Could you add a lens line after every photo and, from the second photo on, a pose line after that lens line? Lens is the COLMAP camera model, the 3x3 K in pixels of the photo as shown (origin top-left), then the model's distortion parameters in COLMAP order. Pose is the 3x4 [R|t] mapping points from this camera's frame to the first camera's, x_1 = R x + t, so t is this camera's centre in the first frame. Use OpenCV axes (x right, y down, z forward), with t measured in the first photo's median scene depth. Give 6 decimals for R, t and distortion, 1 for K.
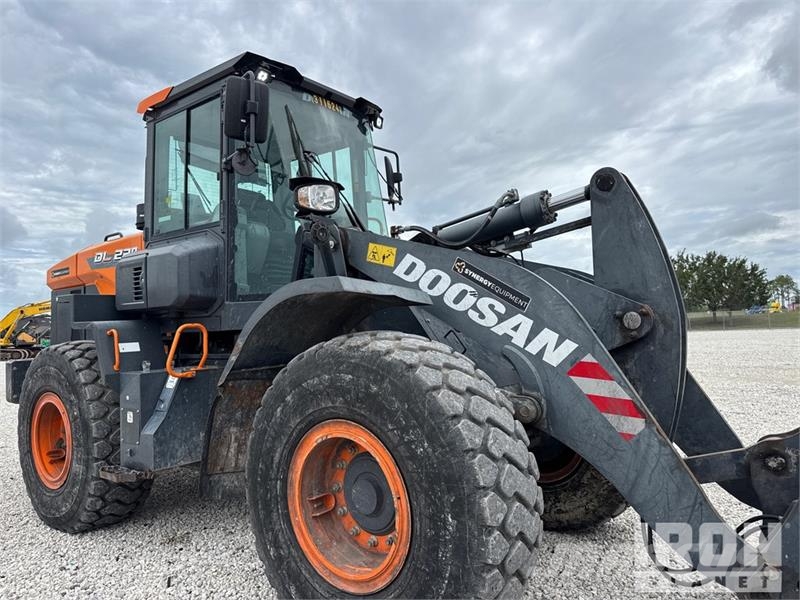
lens RADIAL K [[476.2, 0, 403.6], [0, 476.2, 319.4], [0, 0, 1]] dist [0.004636, -0.000589]
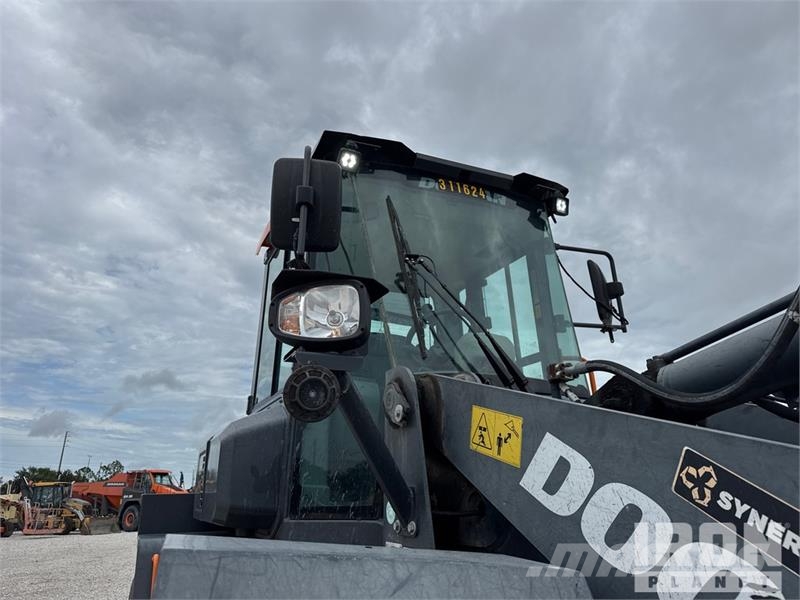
lens RADIAL K [[563.6, 0, 403.9], [0, 563.6, 294.2], [0, 0, 1]] dist [0.166490, -0.196973]
pose [[0.897732, -0.130198, -0.420863, 0.120208], [-0.018121, 0.943609, -0.330567, -0.096850], [0.440169, 0.304387, 0.844748, 0.579146]]
